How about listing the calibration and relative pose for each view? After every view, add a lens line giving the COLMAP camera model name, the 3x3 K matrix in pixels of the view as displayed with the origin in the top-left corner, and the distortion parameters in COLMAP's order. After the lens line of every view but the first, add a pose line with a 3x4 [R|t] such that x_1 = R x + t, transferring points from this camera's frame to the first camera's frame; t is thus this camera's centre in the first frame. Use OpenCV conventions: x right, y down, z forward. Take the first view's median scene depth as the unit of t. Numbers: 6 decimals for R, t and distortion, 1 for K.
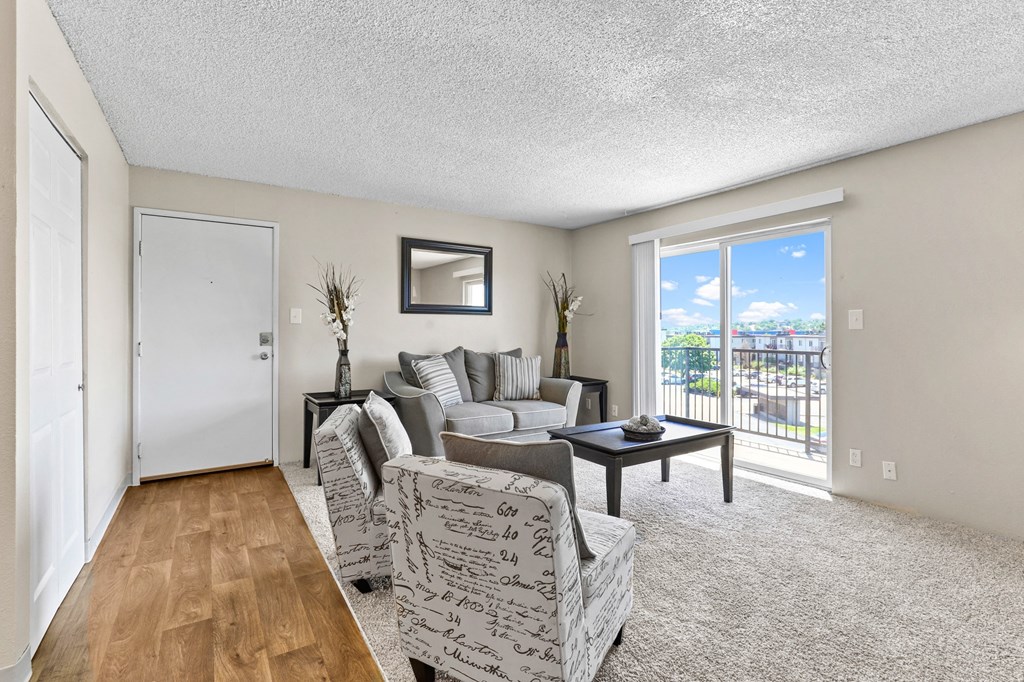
lens RADIAL K [[476.0, 0, 512.0], [0, 476.0, 341.0], [0, 0, 1]] dist [0.027953, 0.000107]
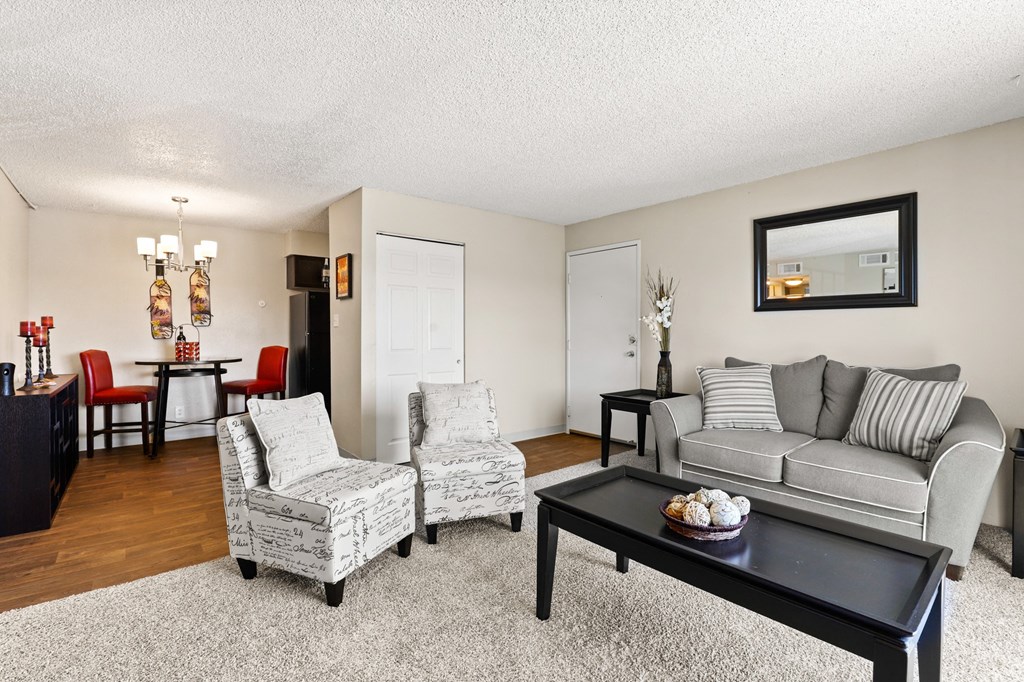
lens RADIAL K [[476.0, 0, 512.0], [0, 476.0, 341.0], [0, 0, 1]] dist [0.027953, 0.000107]
pose [[0.155036, 0.020372, -0.987699, 0.533640], [-0.018896, 0.999666, 0.017653, -0.013846], [0.987728, 0.015926, 0.155369, 0.457991]]
